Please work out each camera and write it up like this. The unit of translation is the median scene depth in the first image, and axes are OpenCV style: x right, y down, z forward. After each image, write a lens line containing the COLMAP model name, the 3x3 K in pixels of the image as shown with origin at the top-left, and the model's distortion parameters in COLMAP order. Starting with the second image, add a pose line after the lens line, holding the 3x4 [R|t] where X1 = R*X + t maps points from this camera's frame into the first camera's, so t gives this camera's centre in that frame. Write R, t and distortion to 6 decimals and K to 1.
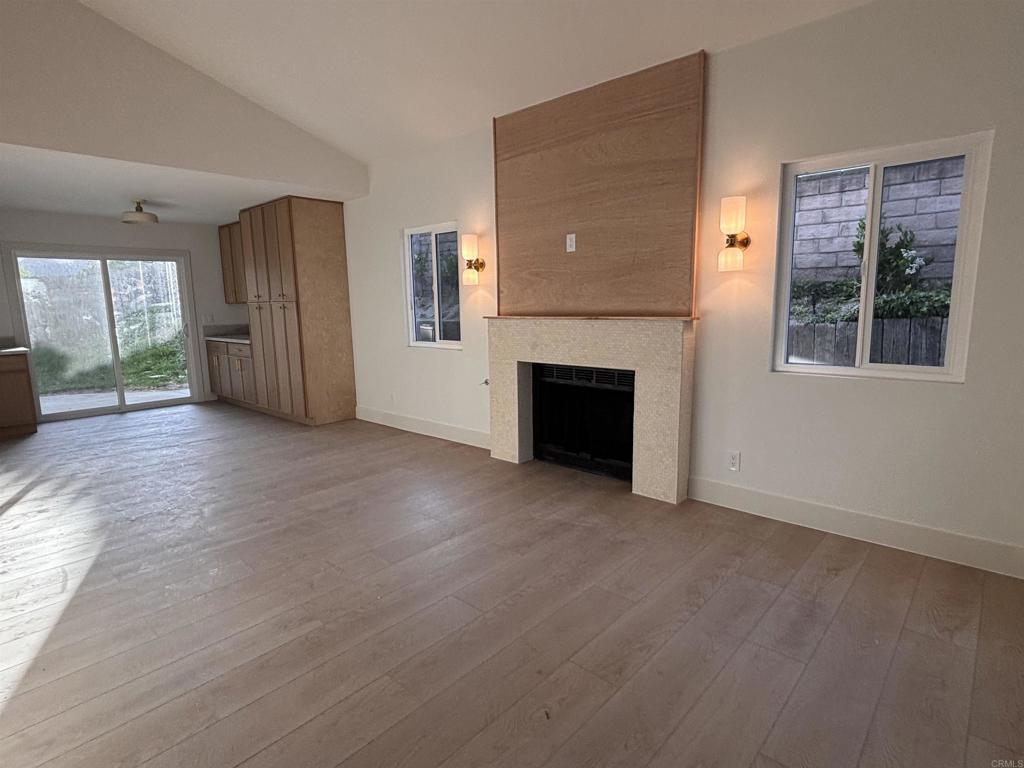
lens RADIAL K [[535.8, 0, 512.0], [0, 535.8, 384.0], [0, 0, 1]] dist [0.016198, -0.024299]
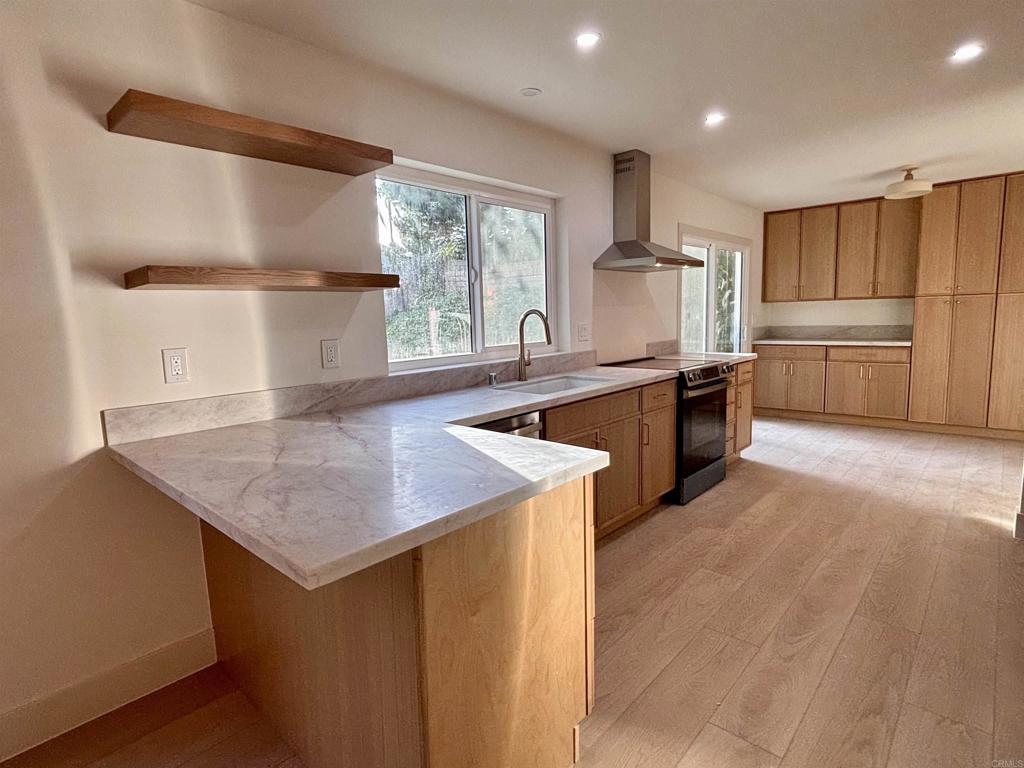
lens RADIAL K [[535.8, 0, 512.0], [0, 535.8, 384.0], [0, 0, 1]] dist [0.016198, -0.024299]
pose [[0.999721, -0.013137, -0.019634, -1.642878], [0.012633, 0.999593, -0.025594, -0.005612], [0.019962, 0.025338, 0.999480, 0.247581]]
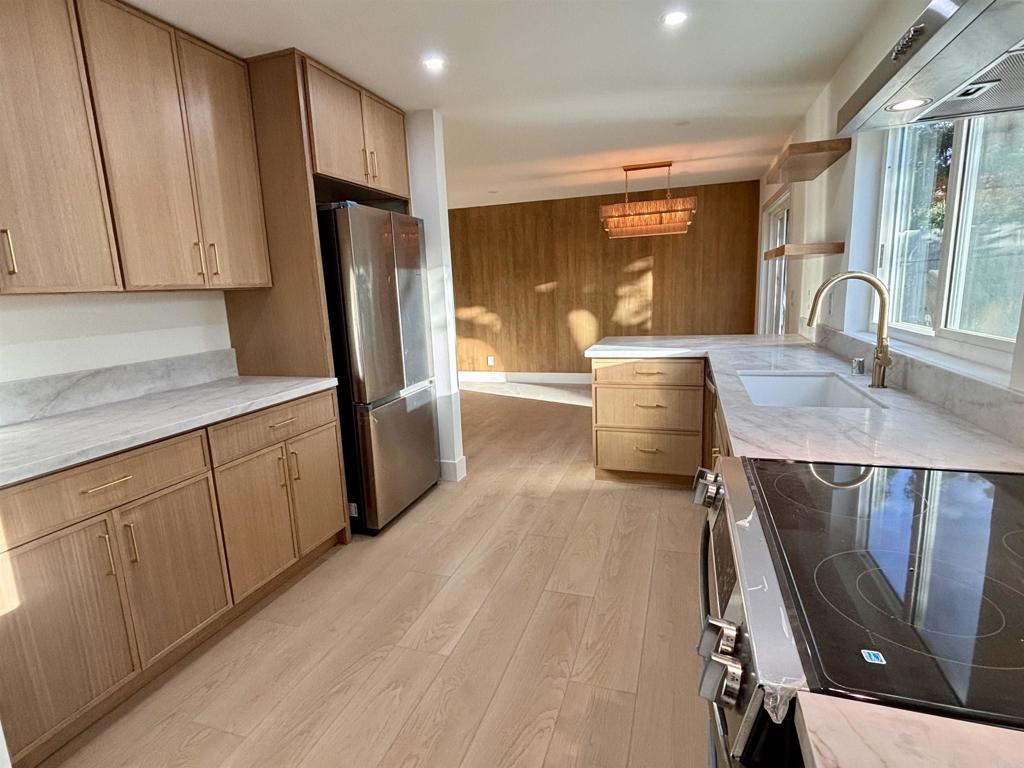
lens RADIAL K [[525.1, 0, 512.0], [0, 525.1, 384.0], [0, 0, 1]] dist [-0.006004, -0.000370]
pose [[-0.919181, 0.124699, -0.373573, -1.186092], [-0.004307, 0.945310, 0.326144, -0.174679], [0.393812, 0.301394, -0.868374, 1.260264]]
